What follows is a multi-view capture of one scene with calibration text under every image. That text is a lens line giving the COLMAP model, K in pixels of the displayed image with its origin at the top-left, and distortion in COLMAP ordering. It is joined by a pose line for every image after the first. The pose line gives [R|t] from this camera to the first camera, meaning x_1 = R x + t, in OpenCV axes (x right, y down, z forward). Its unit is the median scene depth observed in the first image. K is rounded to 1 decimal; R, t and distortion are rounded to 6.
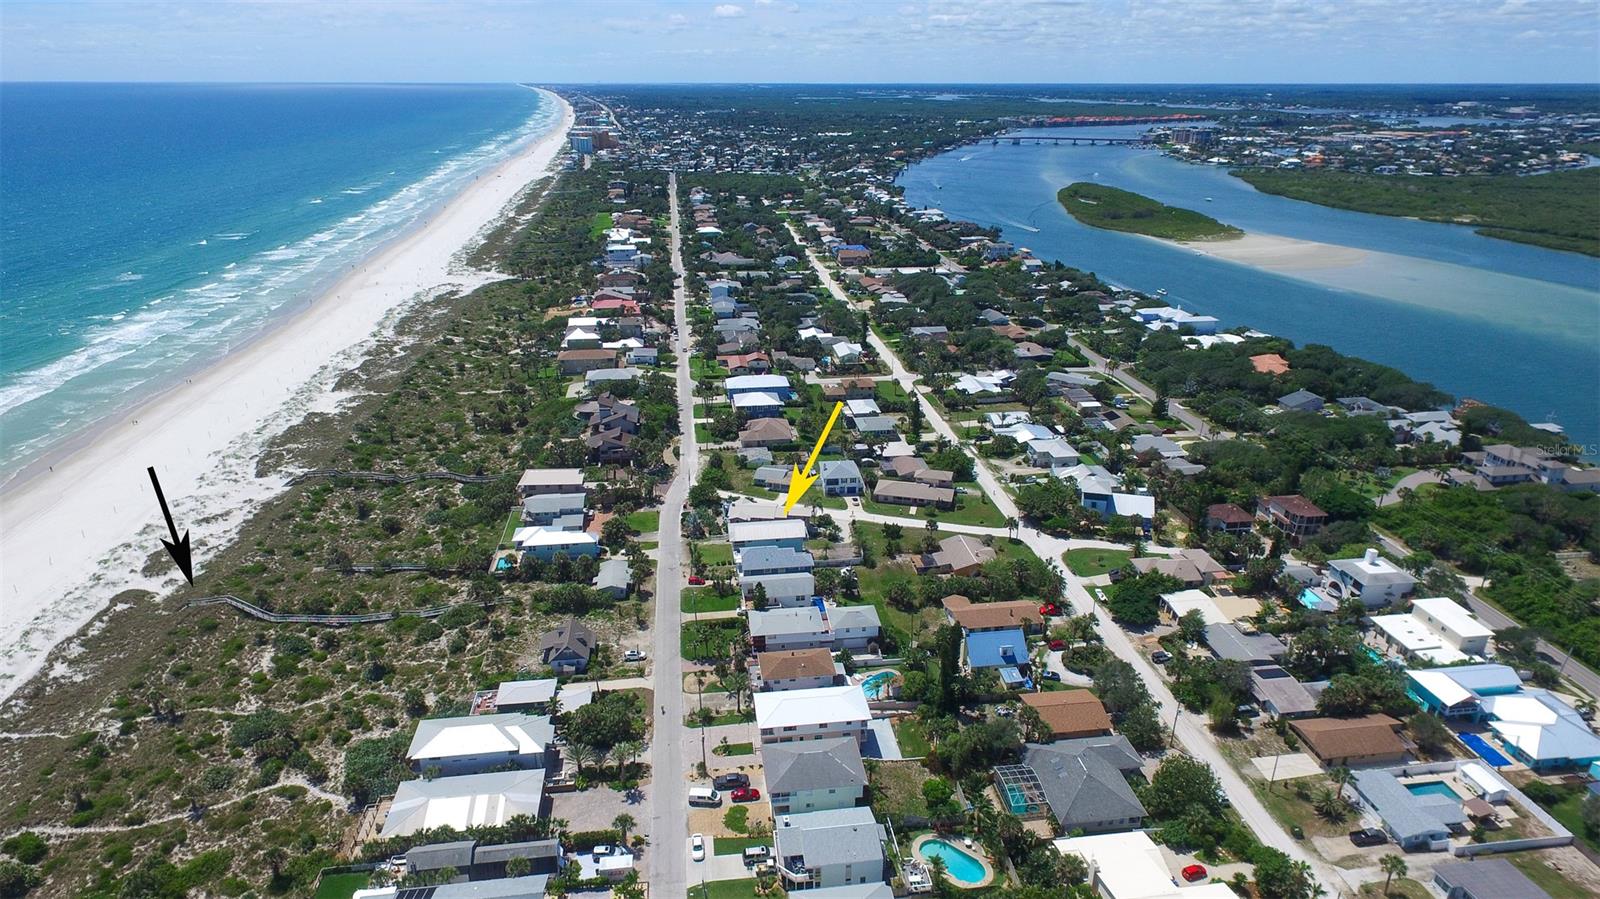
lens RADIAL K [[913.7, 0, 800.0], [0, 913.7, 449.5], [0, 0, 1]] dist [0.007391, 0.002135]
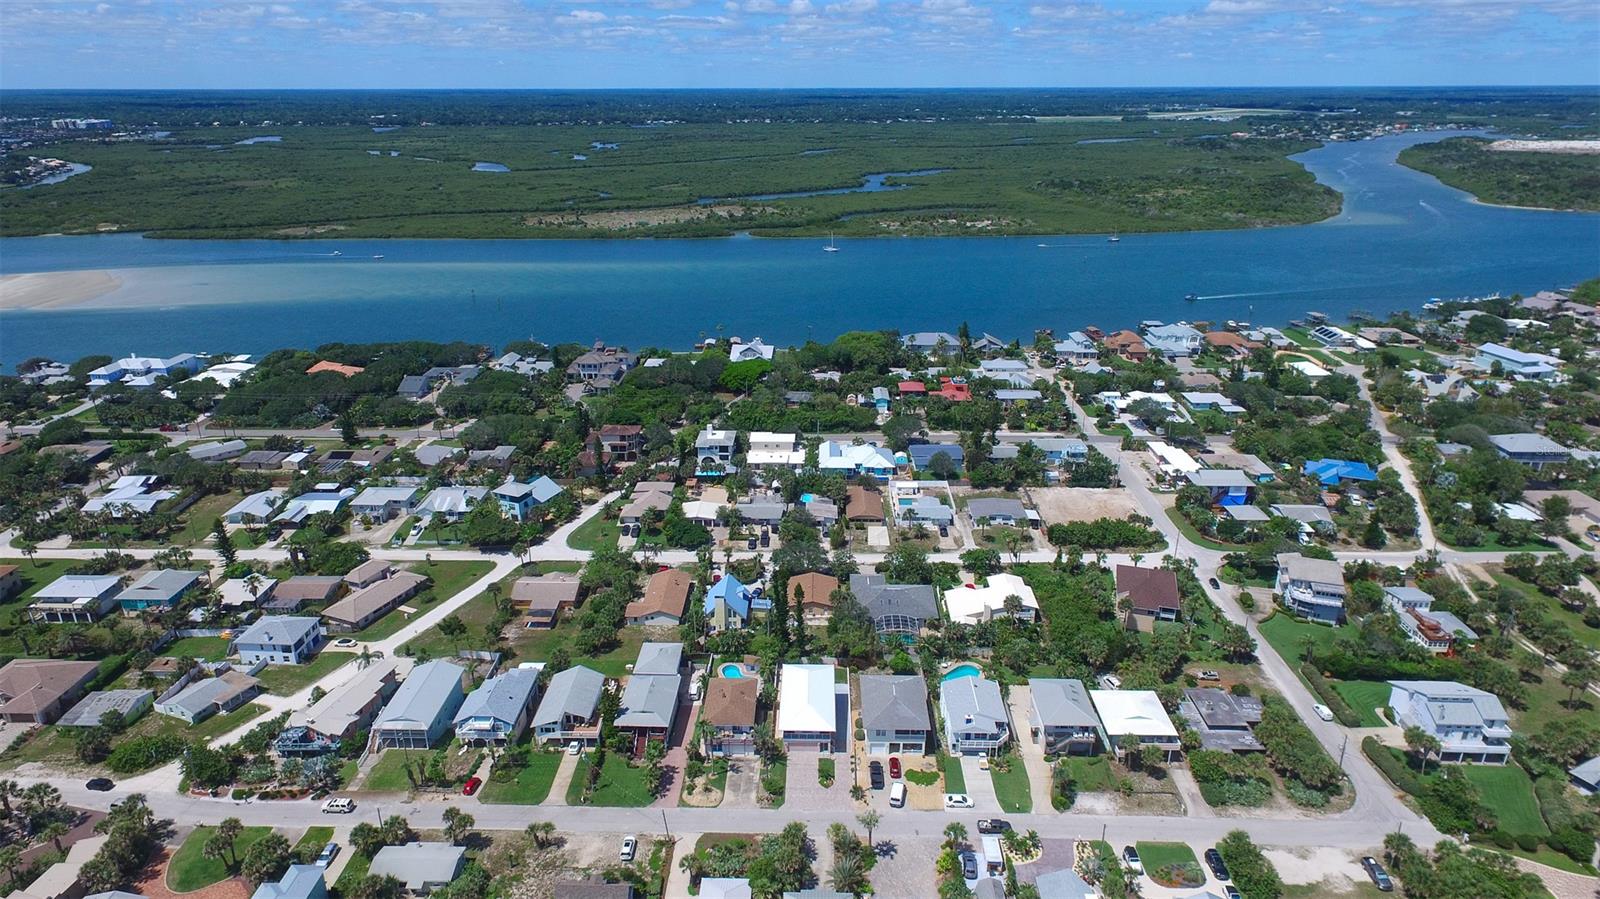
lens RADIAL K [[960.7, 0, 800.0], [0, 960.7, 449.5], [0, 0, 1]] dist [0.003147, 0.002485]
pose [[0.155955, -0.351345, 0.923165, -0.597524], [0.370371, 0.887214, 0.275094, -0.175526], [-0.915698, 0.299011, 0.268494, 0.437315]]
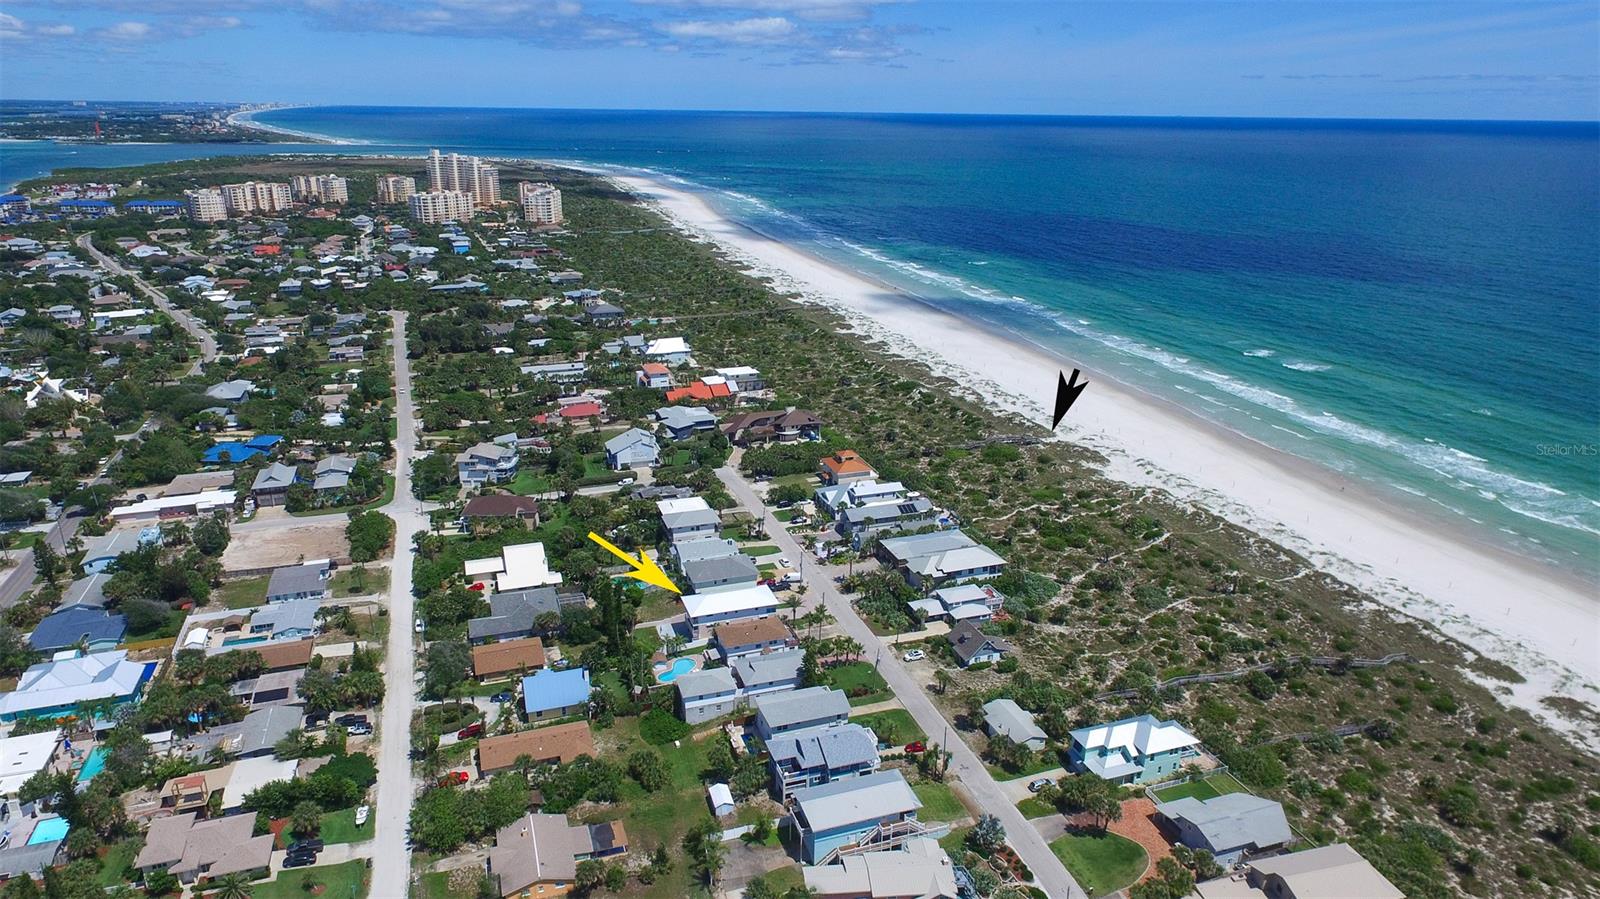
lens RADIAL K [[987.5, 0, 800.0], [0, 987.5, 449.5], [0, 0, 1]] dist [0.004521, 0.001687]
pose [[-0.978890, 0.054141, -0.197089, 0.118596], [-0.088920, 0.755435, 0.649162, -0.515344], [0.184034, 0.652983, -0.734673, 1.276651]]
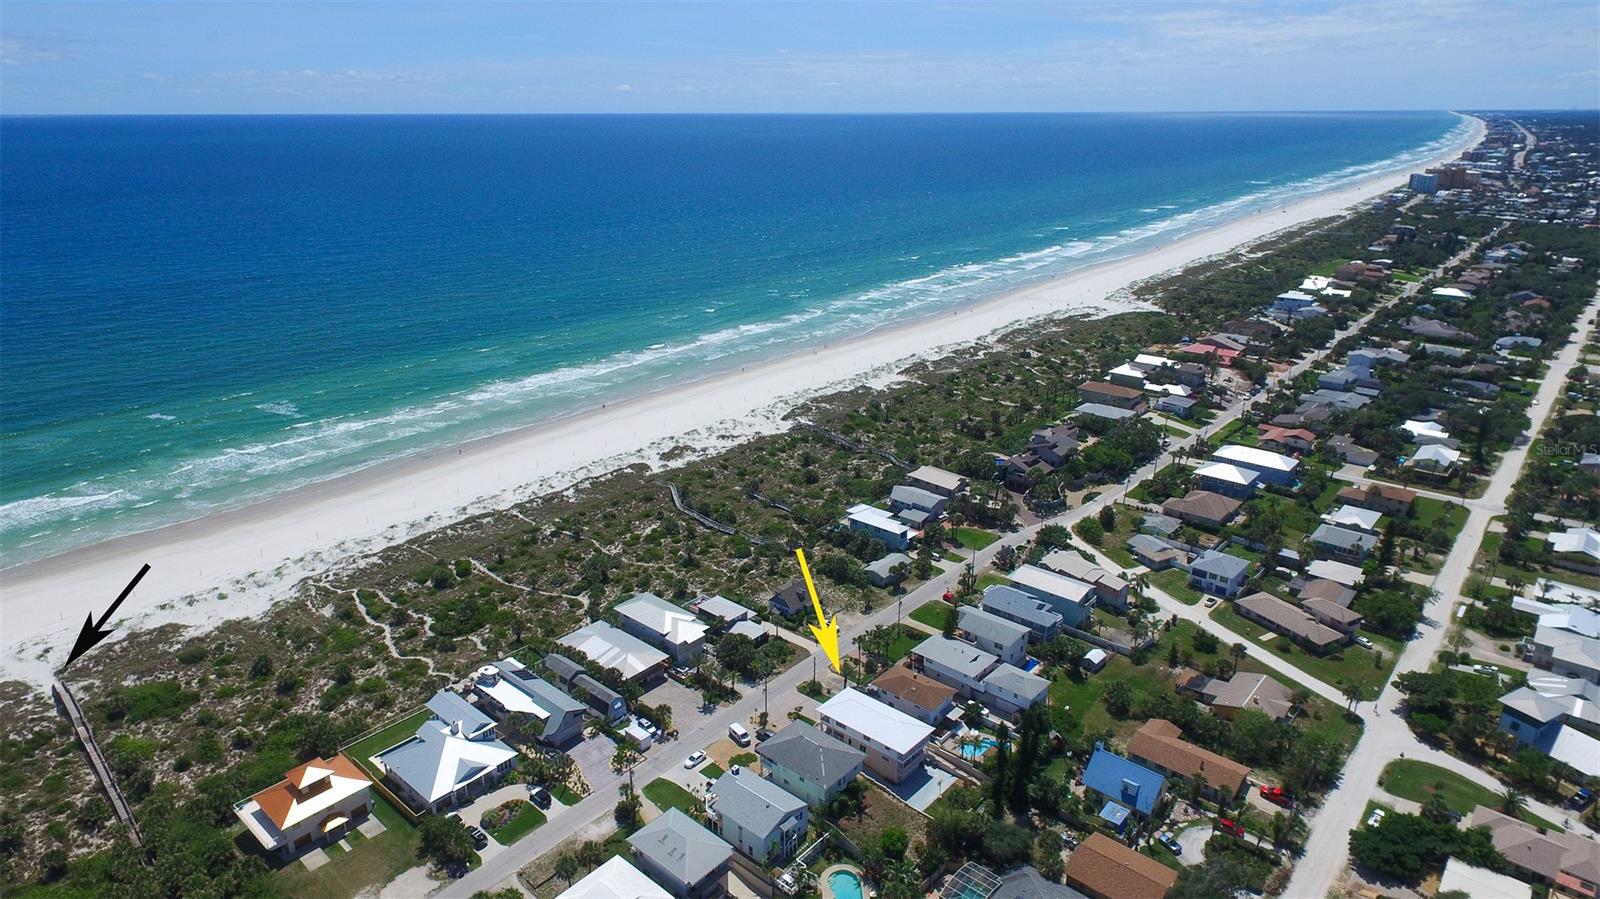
lens RADIAL K [[960.7, 0, 800.0], [0, 960.7, 449.5], [0, 0, 1]] dist [0.003147, 0.002485]
pose [[0.659526, 0.247136, -0.709894, 0.439475], [-0.276715, 0.957910, 0.076396, -0.044695], [0.698895, 0.146053, 0.700153, 0.101850]]
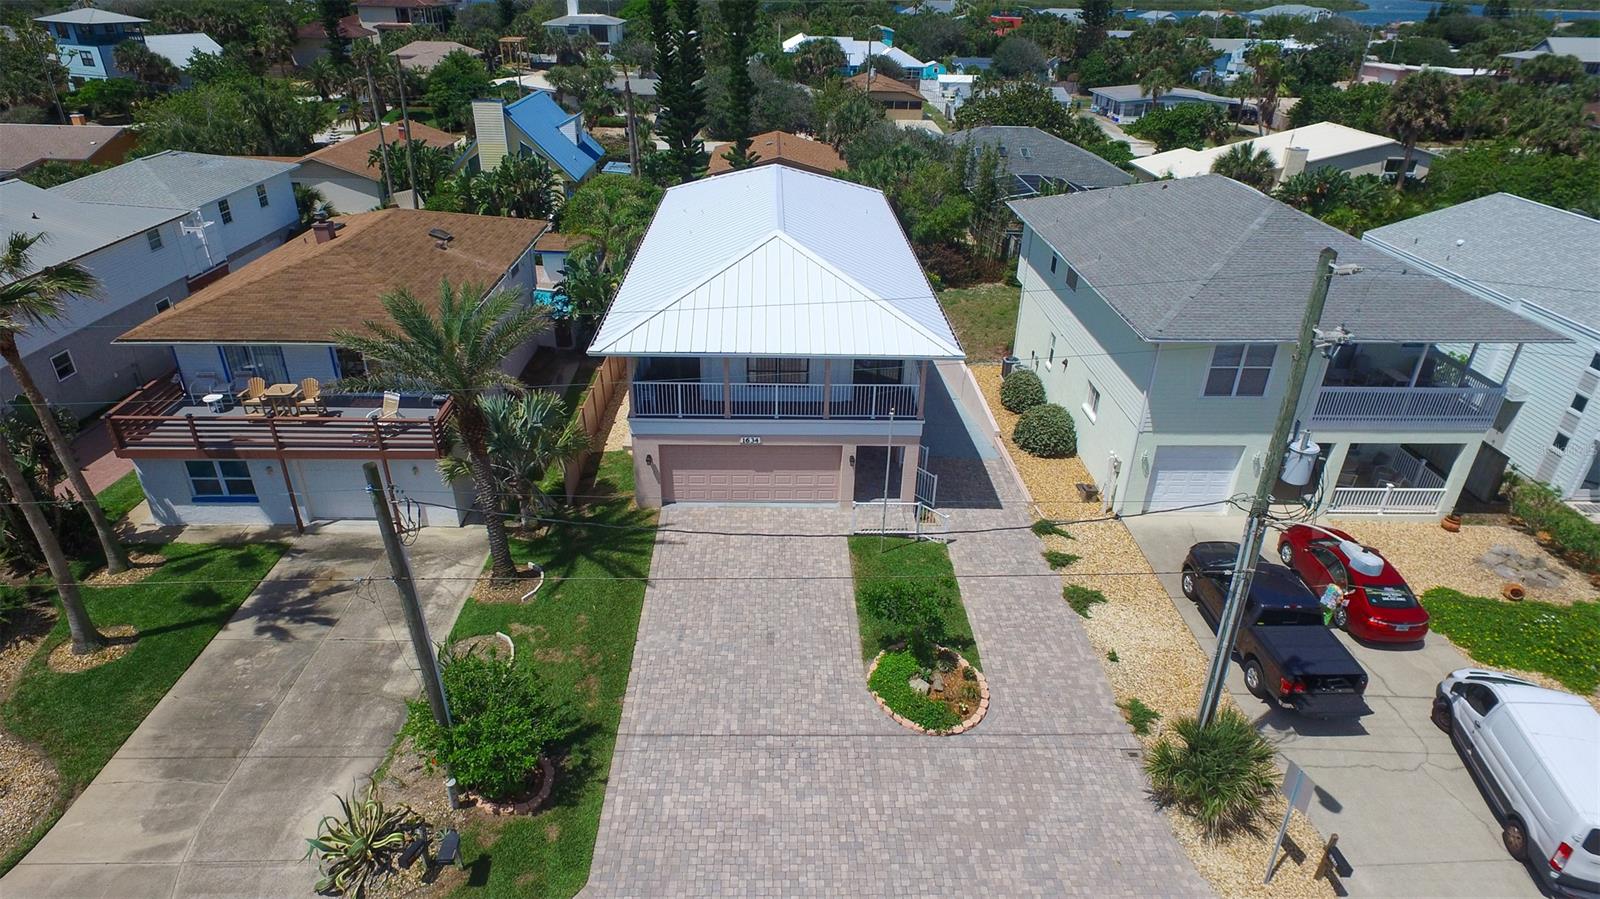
lens RADIAL K [[913.7, 0, 800.0], [0, 913.7, 449.5], [0, 0, 1]] dist [0.007391, 0.002135]
pose [[0.109969, -0.460198, 0.880979, -0.125949], [0.357781, 0.845267, 0.396882, 0.163521], [-0.927308, 0.271553, 0.257604, 0.652210]]
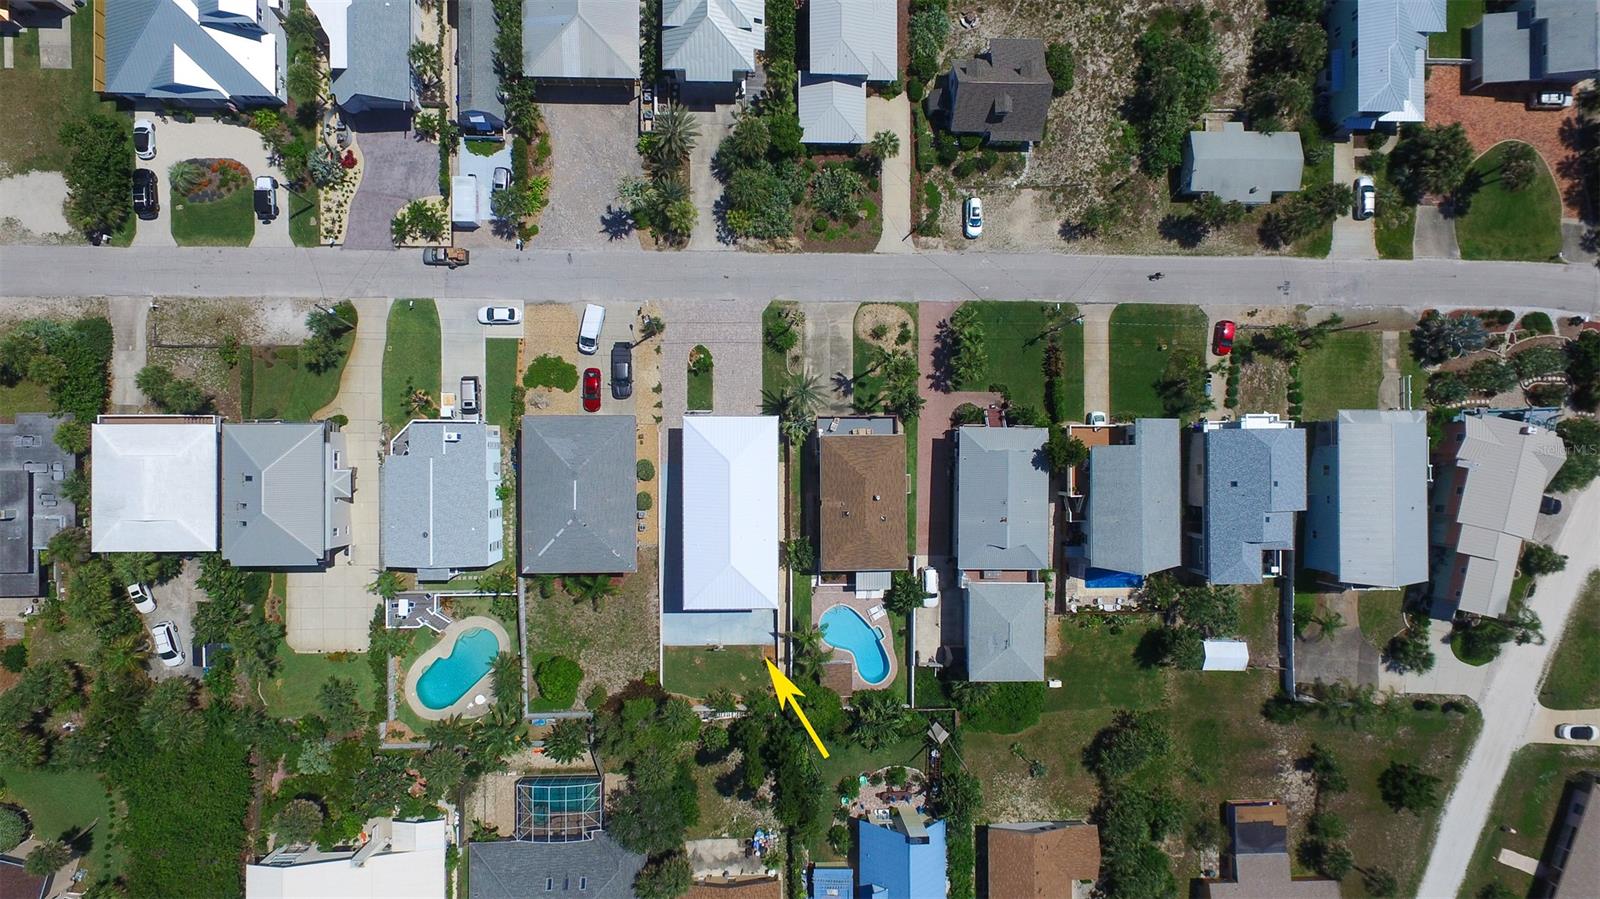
lens RADIAL K [[960.7, 0, 800.0], [0, 960.7, 449.5], [0, 0, 1]] dist [0.003147, 0.002485]
pose [[-0.129683, 0.991277, -0.023520, -0.012864], [-0.425897, -0.034265, 0.904123, -0.194586], [0.895430, 0.127266, 0.426625, 0.529063]]
